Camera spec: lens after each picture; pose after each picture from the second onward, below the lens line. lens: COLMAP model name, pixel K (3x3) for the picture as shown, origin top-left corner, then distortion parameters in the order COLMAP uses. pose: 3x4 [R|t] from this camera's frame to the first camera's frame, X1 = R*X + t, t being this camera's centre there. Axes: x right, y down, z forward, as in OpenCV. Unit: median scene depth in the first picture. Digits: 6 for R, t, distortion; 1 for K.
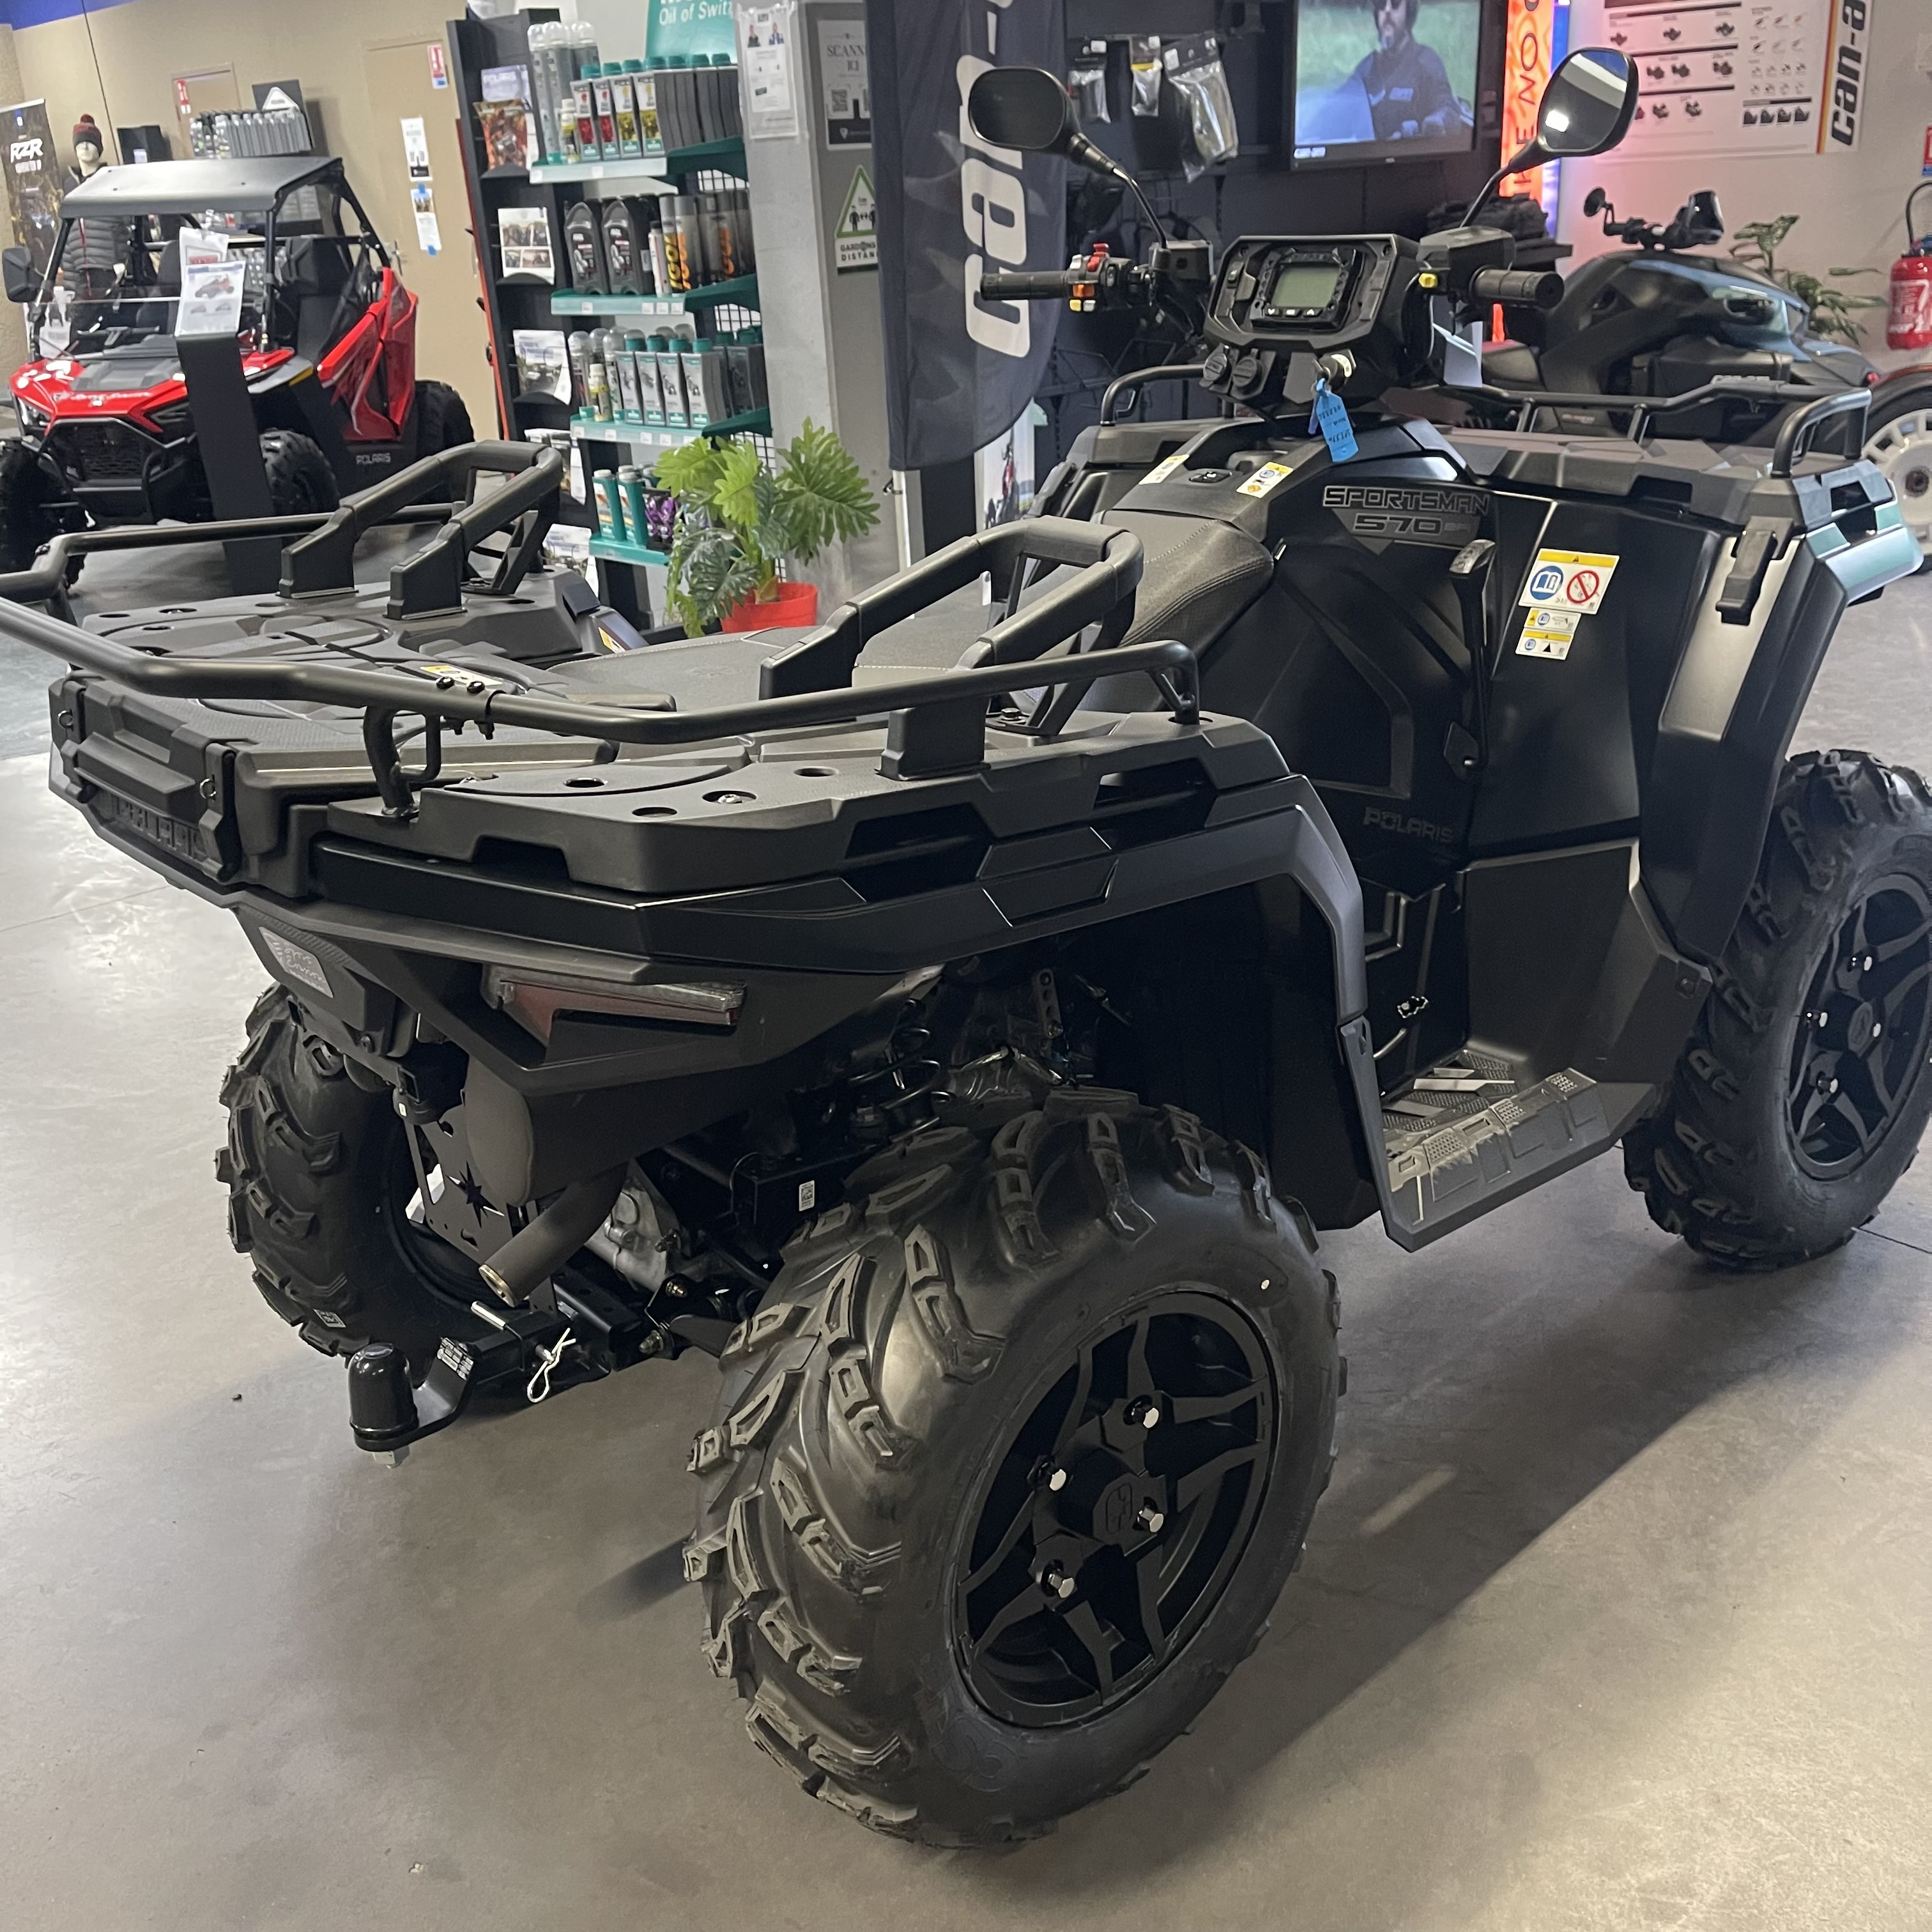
lens RADIAL K [[1942.8, 0, 1003.1], [0, 1942.8, 967.3], [0, 0, 1]] dist [0.130475, -0.177827]
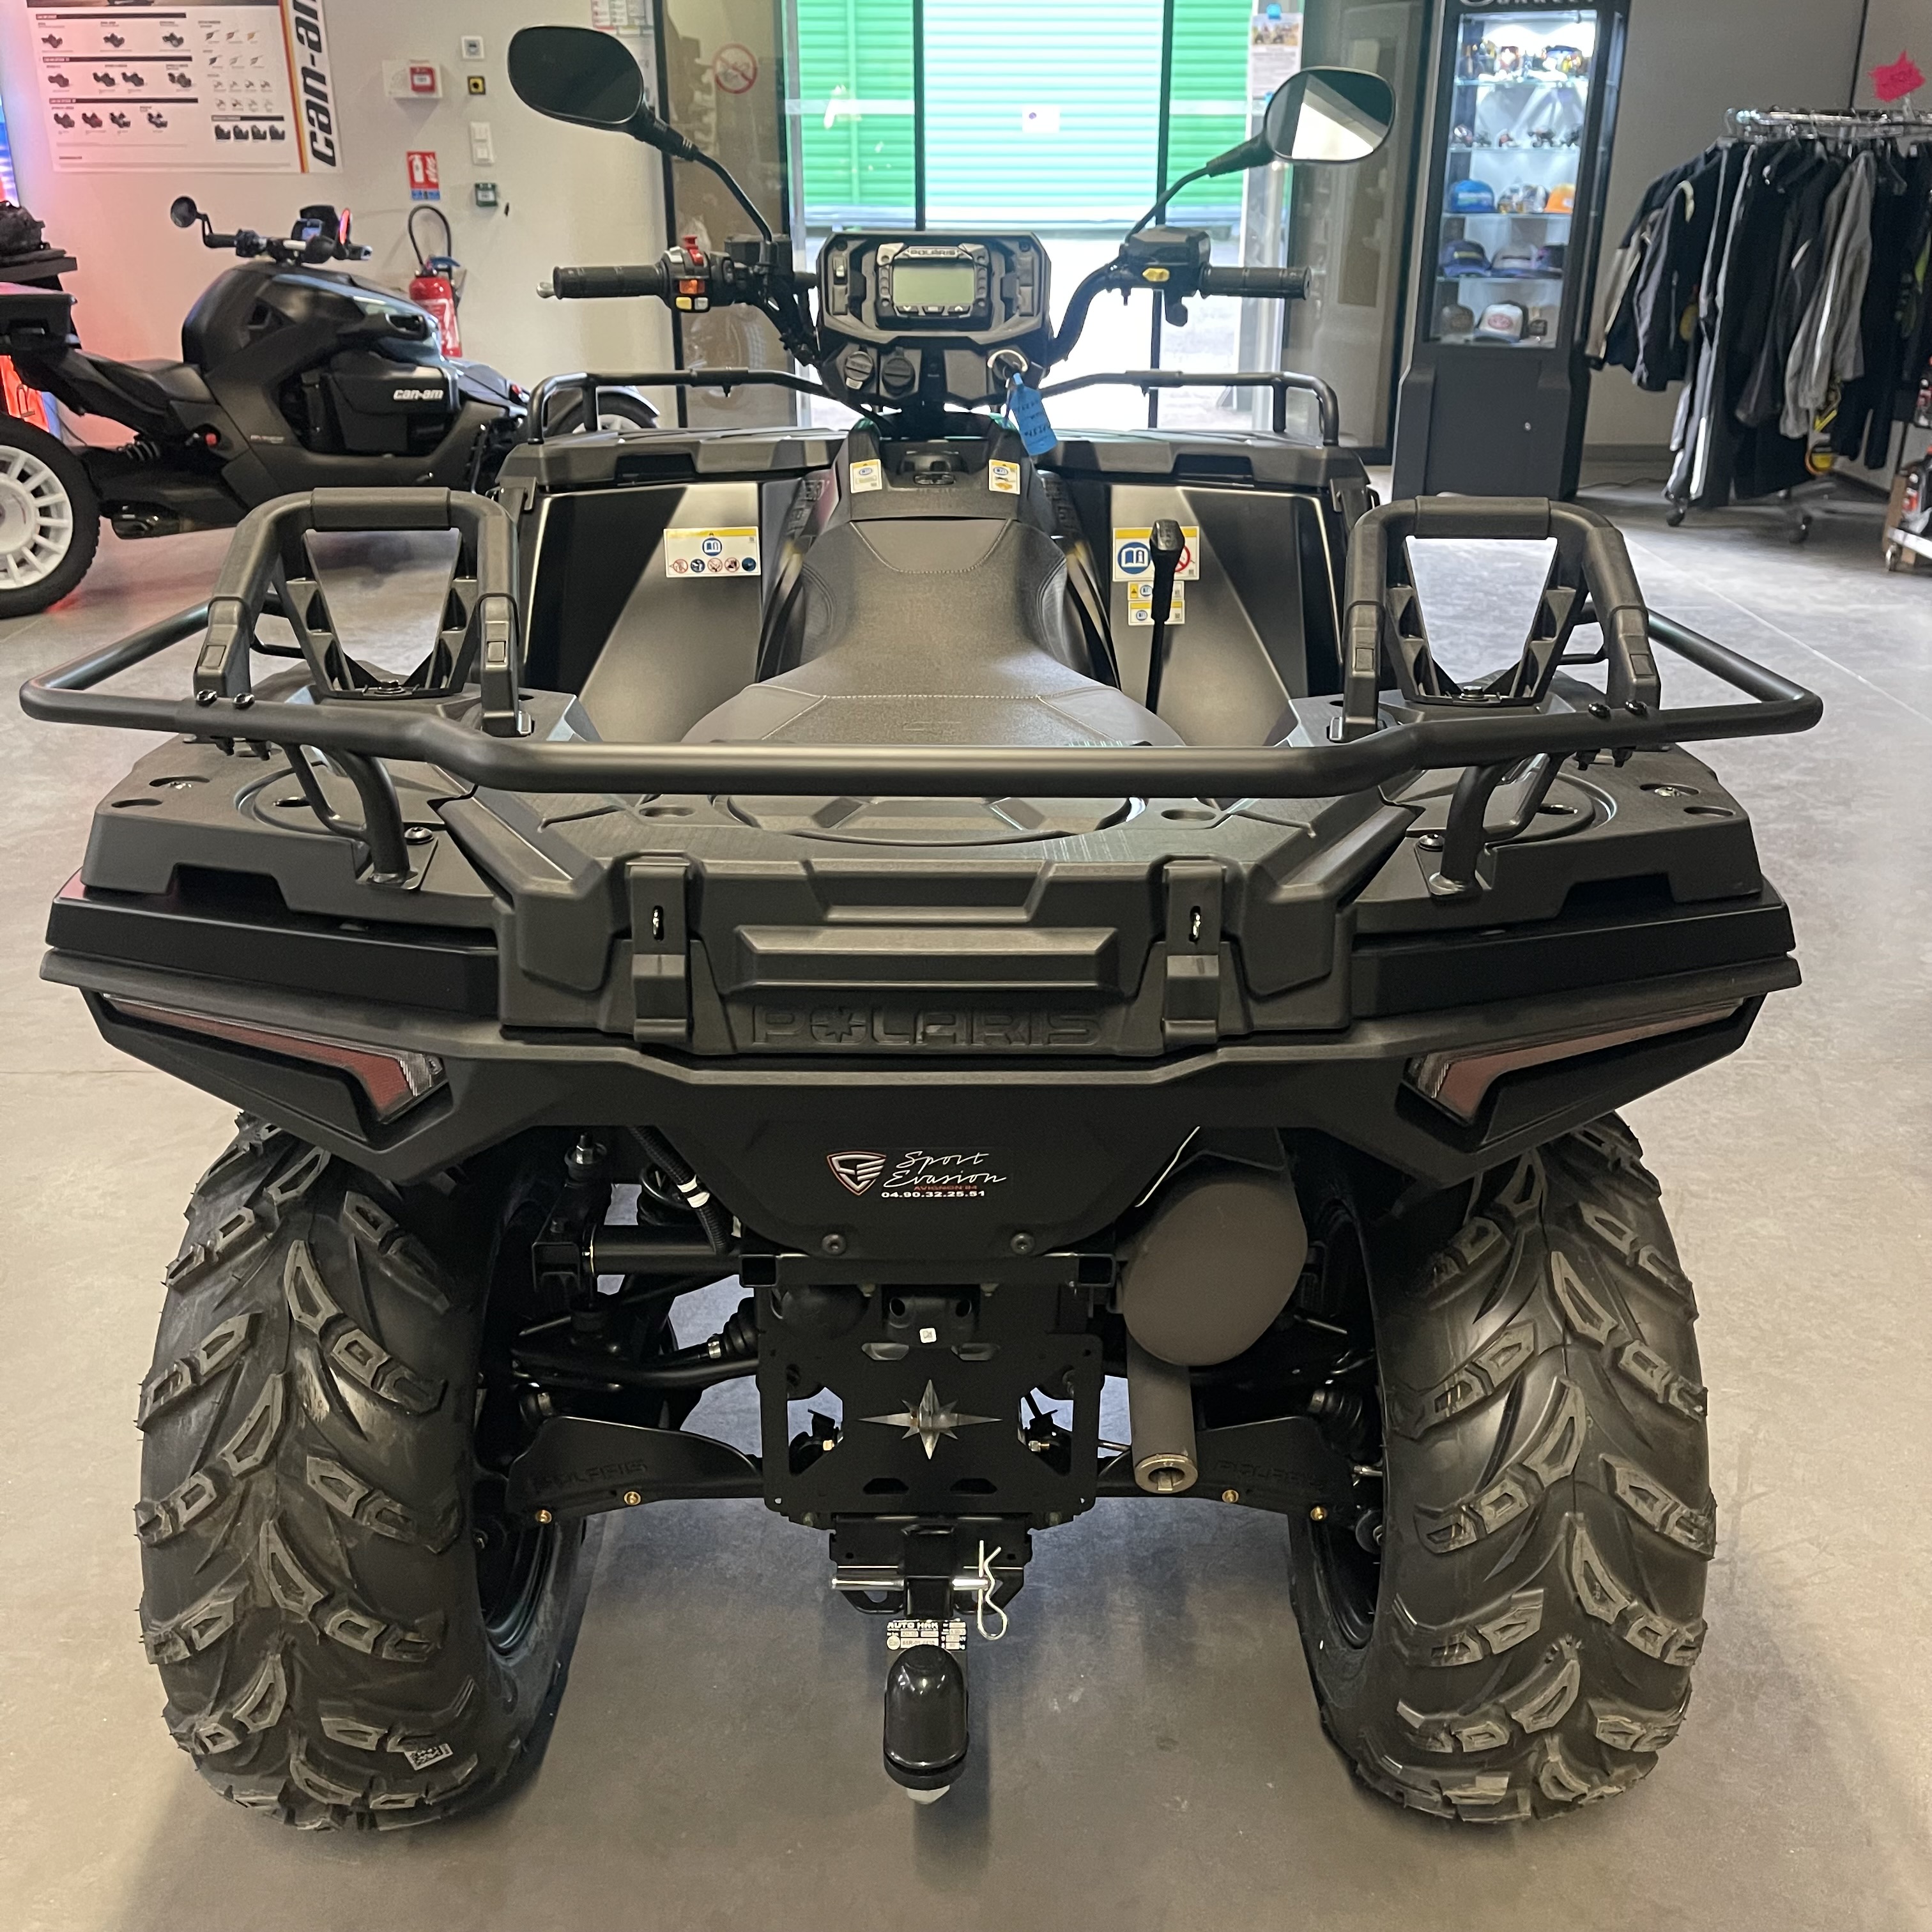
lens RADIAL K [[1942.8, 0, 1003.1], [0, 1942.8, 967.3], [0, 0, 1]] dist [0.130475, -0.177827]
pose [[0.657098, -0.246066, 0.712512, -0.176929], [0.254163, 0.962194, 0.097898, -0.029931], [-0.709664, 0.116765, 0.694797, 0.095618]]
